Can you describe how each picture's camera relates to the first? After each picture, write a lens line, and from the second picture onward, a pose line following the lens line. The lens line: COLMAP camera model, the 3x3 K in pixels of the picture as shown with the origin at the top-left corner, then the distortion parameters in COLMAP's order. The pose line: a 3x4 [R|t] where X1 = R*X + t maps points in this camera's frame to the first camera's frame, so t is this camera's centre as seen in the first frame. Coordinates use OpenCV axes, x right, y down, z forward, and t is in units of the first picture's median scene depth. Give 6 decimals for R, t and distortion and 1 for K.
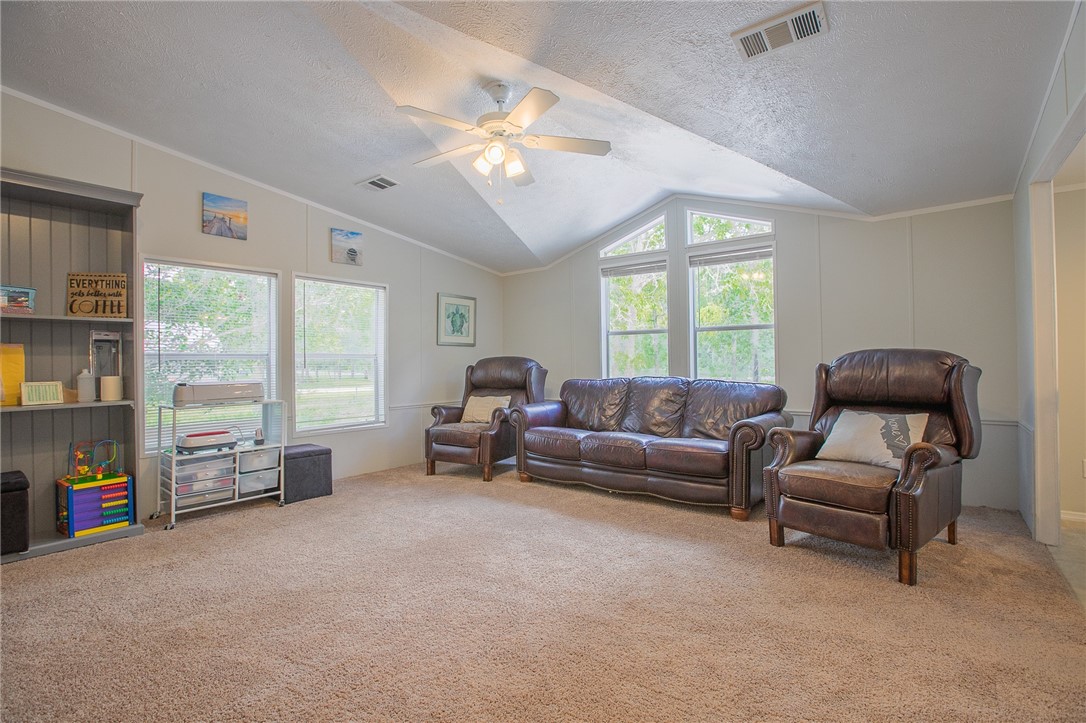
lens RADIAL K [[500.7, 0, 541.9], [0, 500.7, 358.3], [0, 0, 1]] dist [-0.052281, 0.019956]
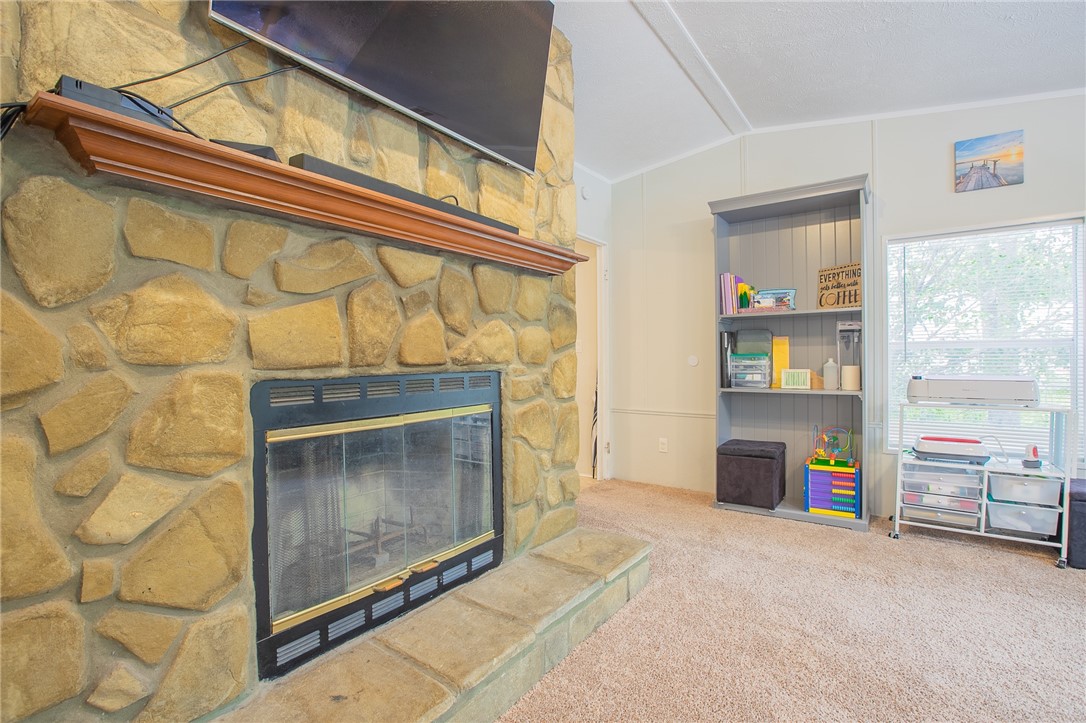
lens RADIAL K [[500.7, 0, 541.9], [0, 500.7, 358.3], [0, 0, 1]] dist [-0.052281, 0.019956]
pose [[0.049971, 0.013290, -0.998662, 0.098451], [0.015154, 0.999786, 0.014064, -0.002462], [0.998636, -0.015837, 0.049759, 0.310782]]
